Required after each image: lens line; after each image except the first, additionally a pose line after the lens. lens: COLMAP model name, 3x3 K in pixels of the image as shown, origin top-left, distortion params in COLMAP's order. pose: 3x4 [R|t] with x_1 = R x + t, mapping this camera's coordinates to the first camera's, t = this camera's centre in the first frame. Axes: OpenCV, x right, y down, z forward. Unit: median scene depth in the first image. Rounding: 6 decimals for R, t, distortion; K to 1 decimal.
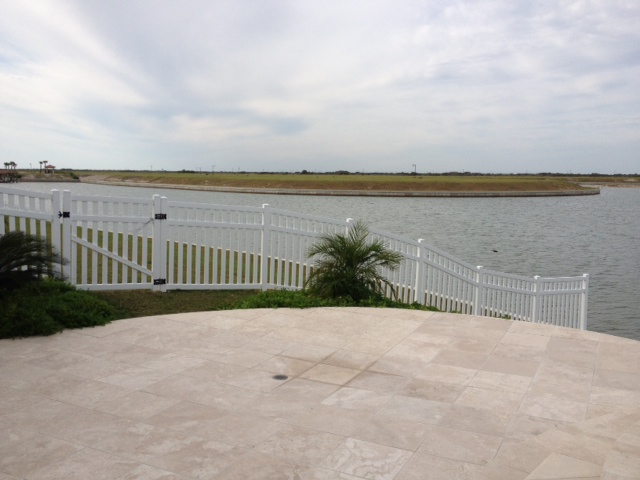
lens RADIAL K [[574.6, 0, 320.0], [0, 574.6, 240.0], [0, 0, 1]] dist [-0.002787, -0.021485]
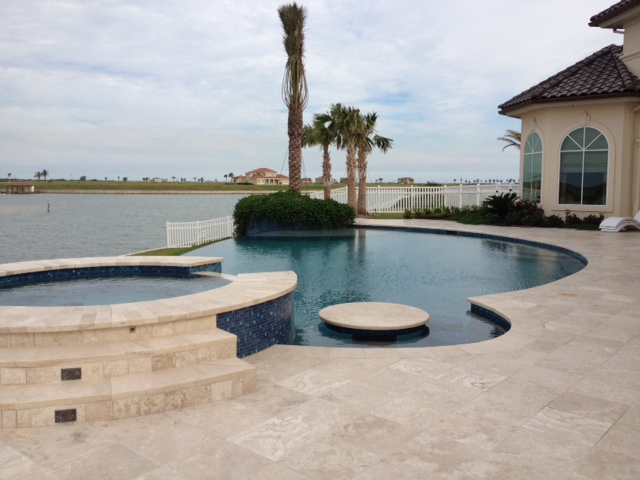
lens RADIAL K [[574.6, 0, 320.0], [0, 574.6, 240.0], [0, 0, 1]] dist [-0.002787, -0.021485]
pose [[-0.972955, -0.036134, 0.228150, -0.222444], [0.013191, 0.977386, 0.211053, -0.189645], [-0.230617, 0.208355, -0.950476, 1.878855]]
